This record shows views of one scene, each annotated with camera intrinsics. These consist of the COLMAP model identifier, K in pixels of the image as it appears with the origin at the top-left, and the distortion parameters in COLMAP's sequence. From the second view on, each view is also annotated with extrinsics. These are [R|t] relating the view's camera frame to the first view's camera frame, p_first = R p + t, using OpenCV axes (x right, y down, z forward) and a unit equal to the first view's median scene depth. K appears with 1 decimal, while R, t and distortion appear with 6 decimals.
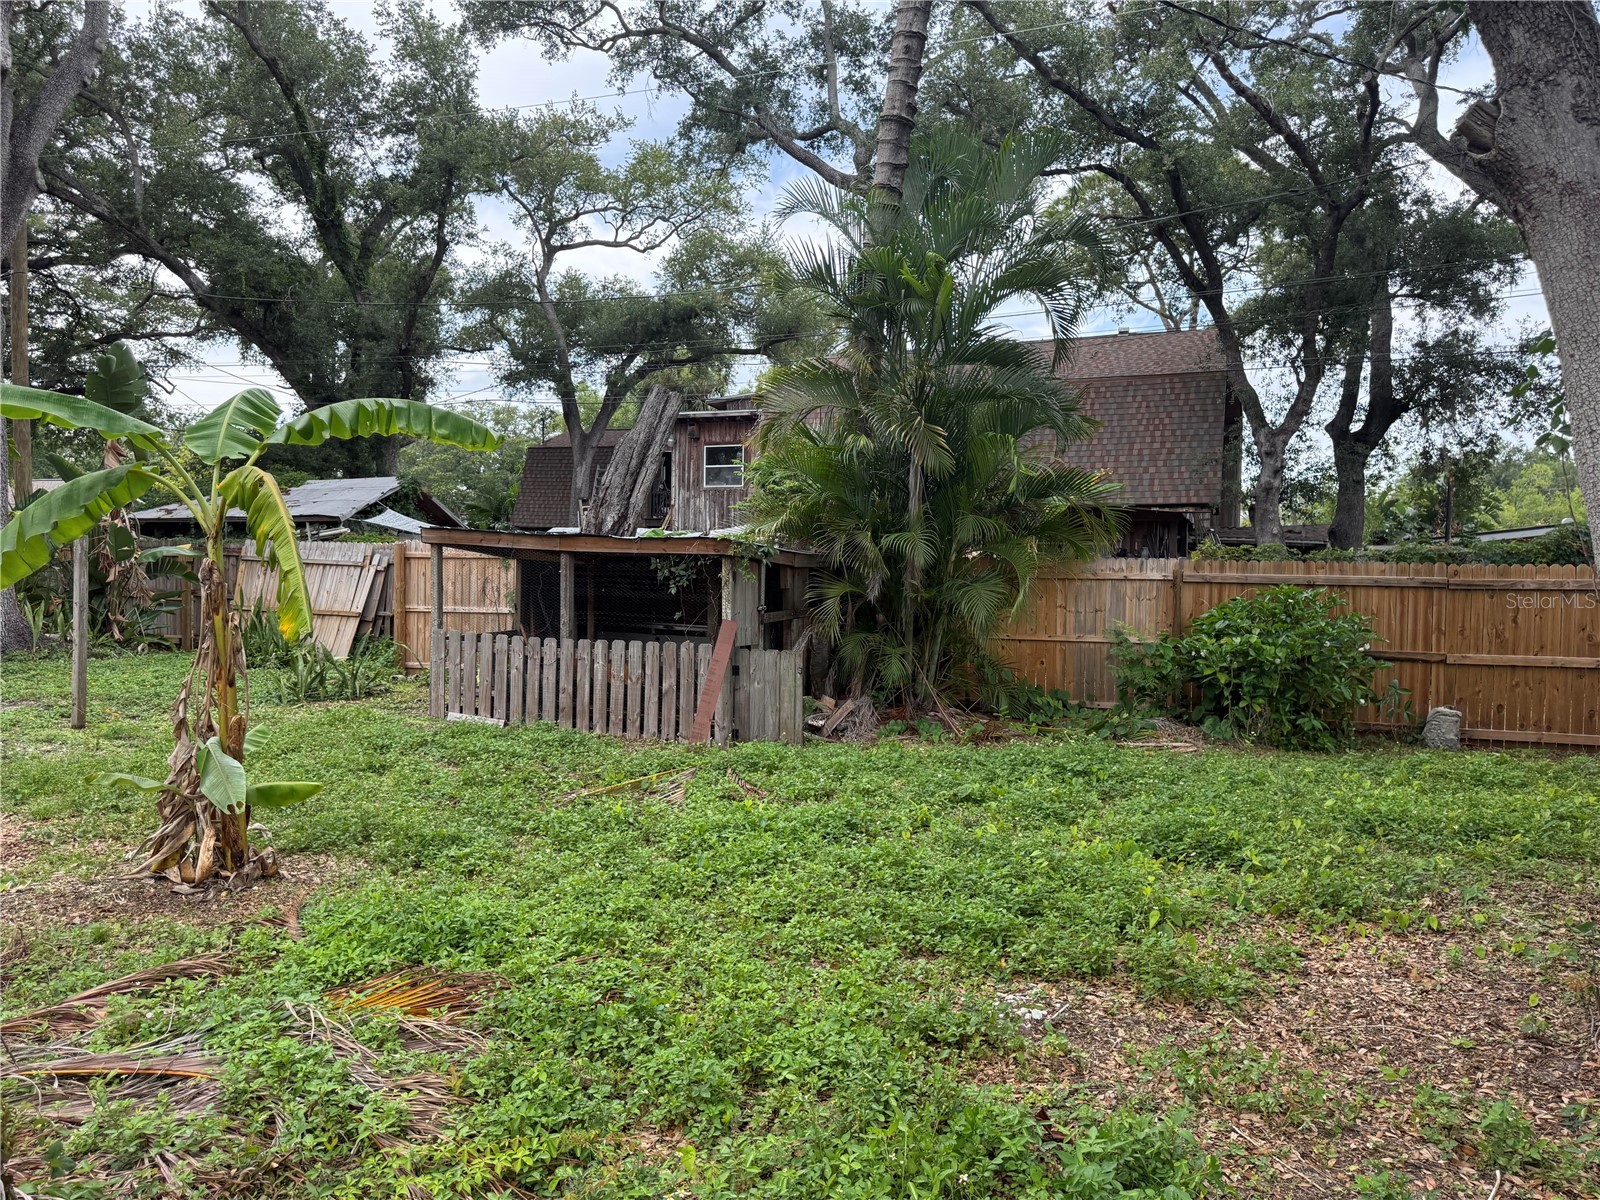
lens RADIAL K [[1121.7, 0, 794.9], [0, 1121.7, 586.4], [0, 0, 1]] dist [0.106404, -0.151752]
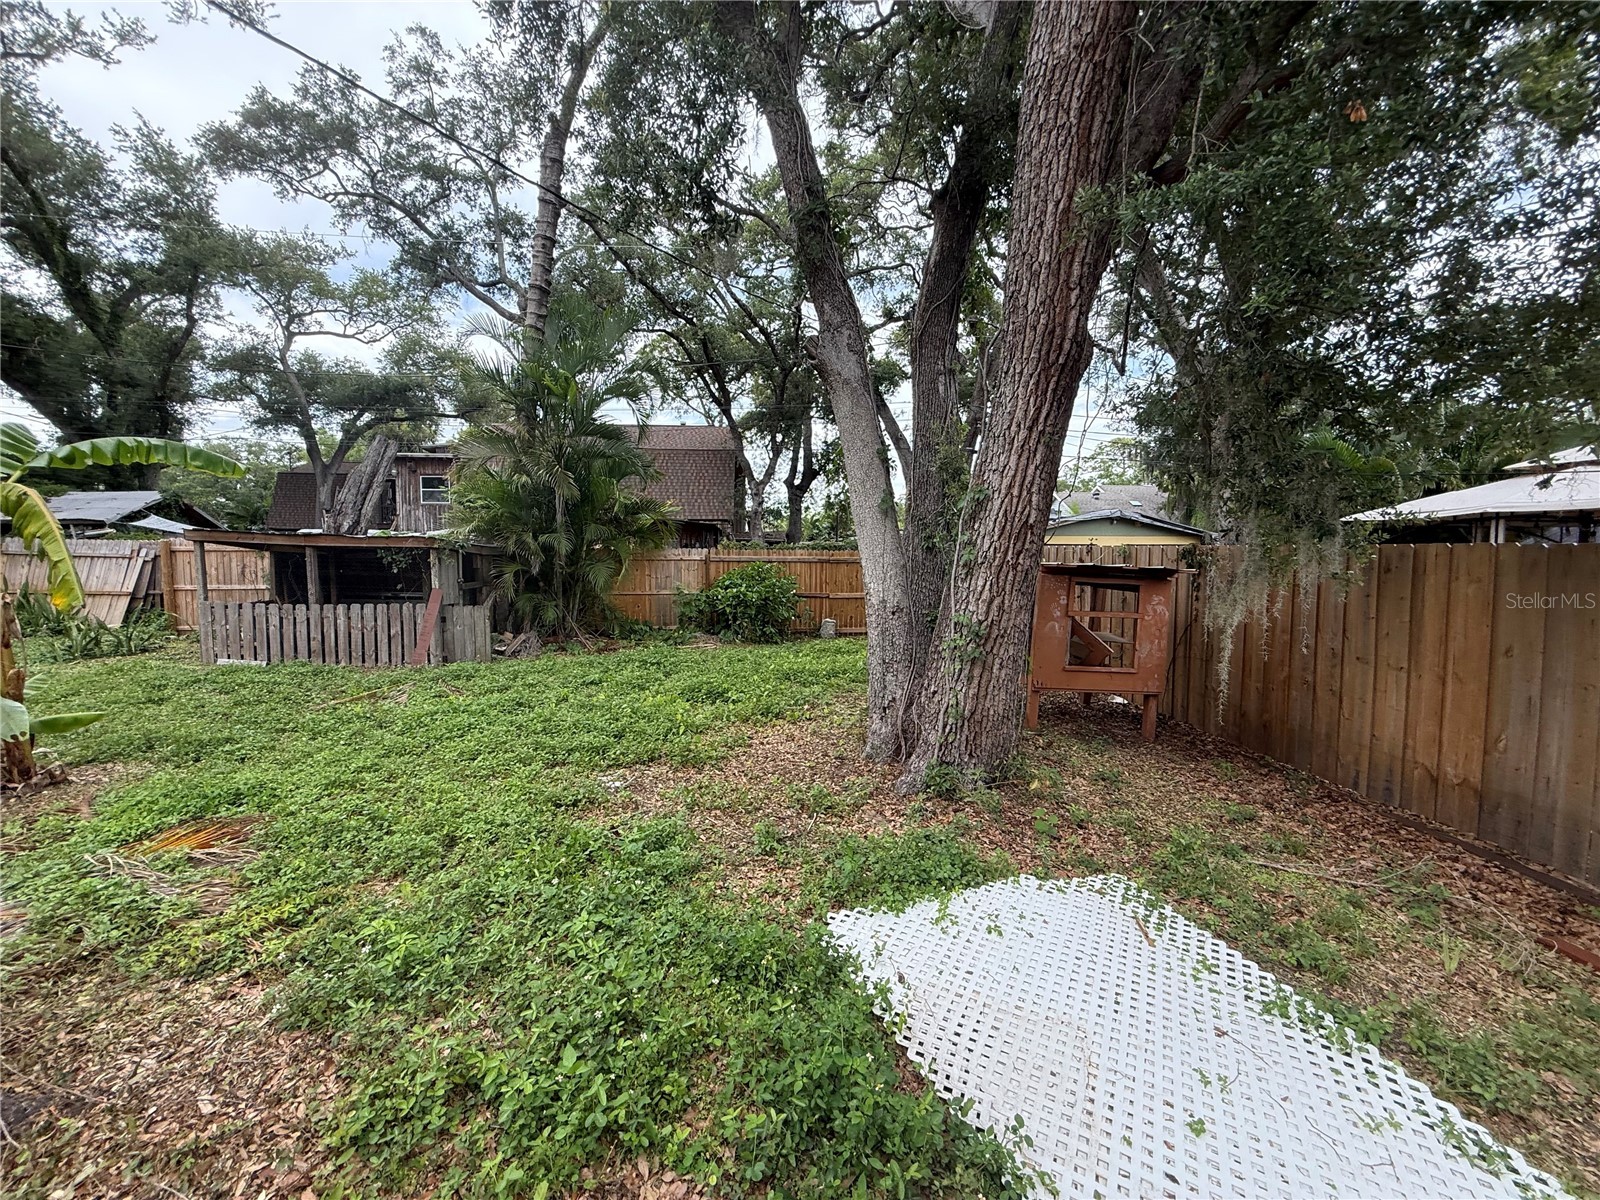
lens RADIAL K [[639.2, 0, 798.4], [0, 639.2, 602.7], [0, 0, 1]] dist [-0.006848, 0.002713]
pose [[0.902761, -0.041119, 0.428172, 0.010954], [0.015974, 0.997939, 0.062155, 0.001469], [-0.429845, -0.049272, 0.901557, -0.028127]]
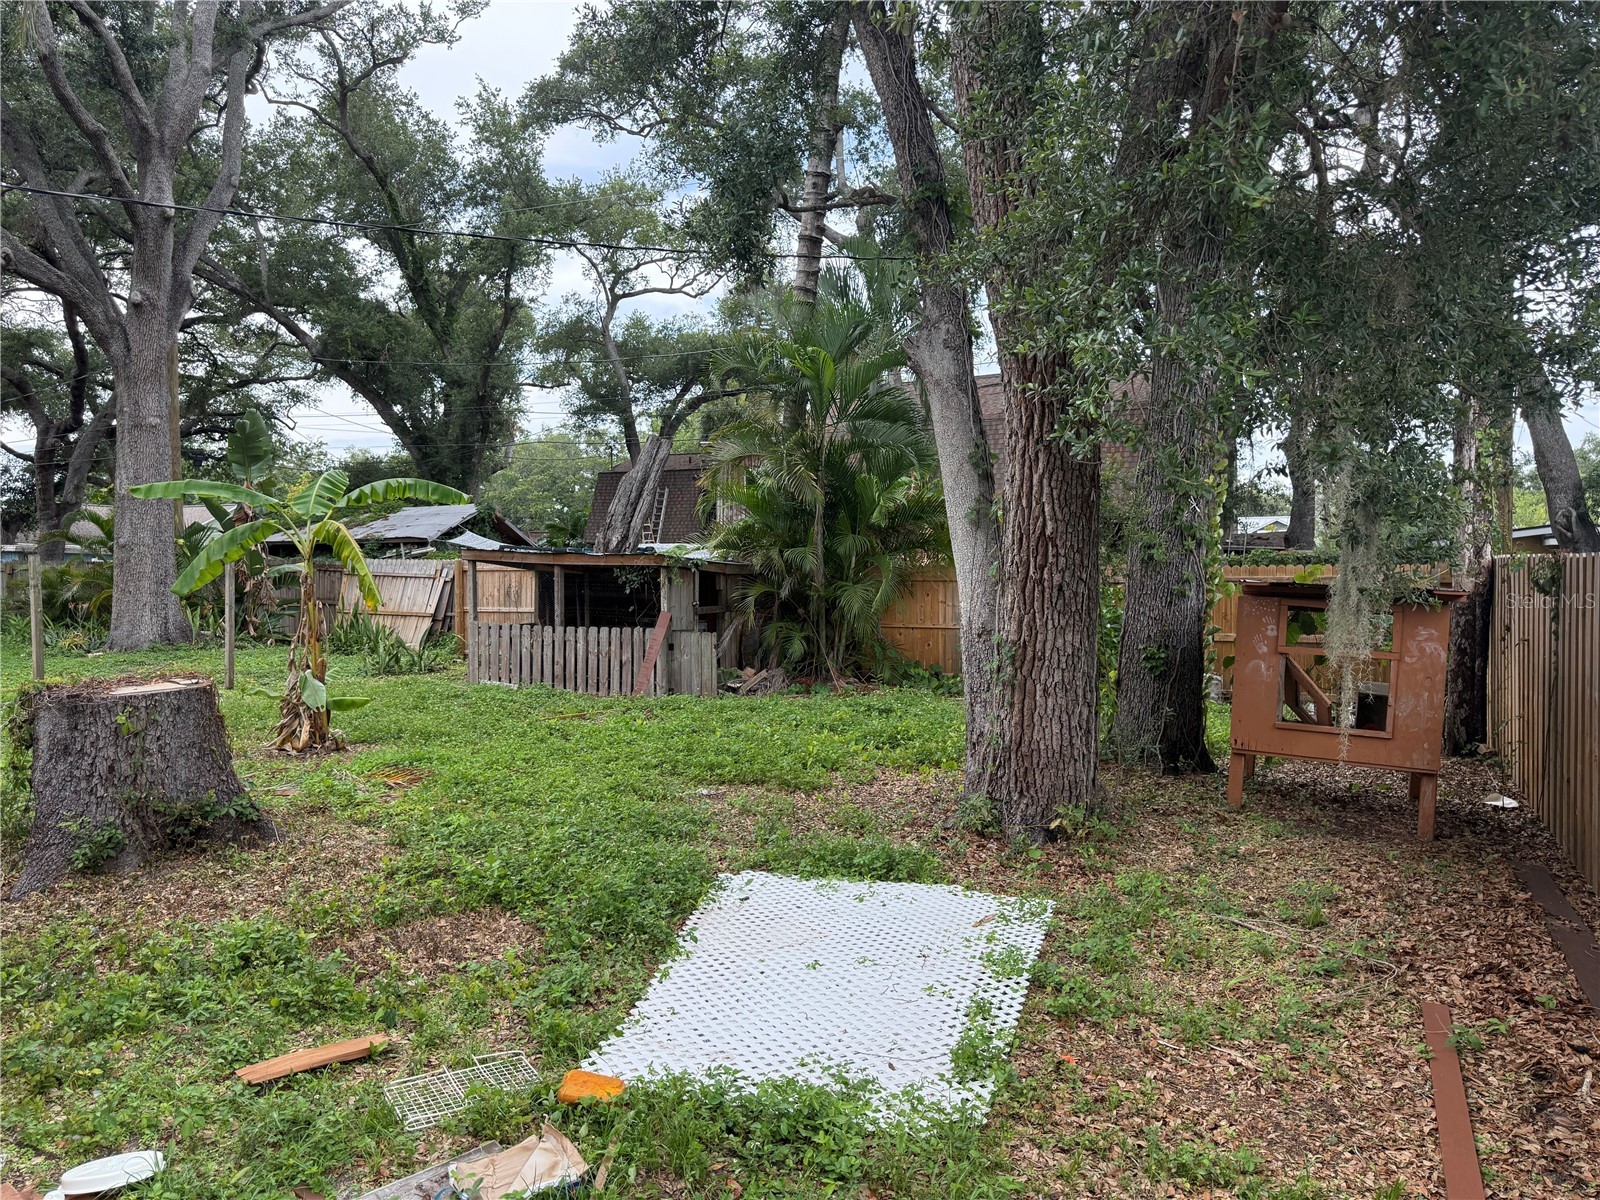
lens RADIAL K [[1131.3, 0, 800.0], [0, 1131.3, 600.0], [0, 0, 1]] dist [0.186859, -0.358925]
pose [[0.995871, -0.008864, -0.090351, 0.166830], [0.008985, 0.999959, 0.000930, 0.010942], [0.090339, -0.001738, 0.995910, -0.290501]]
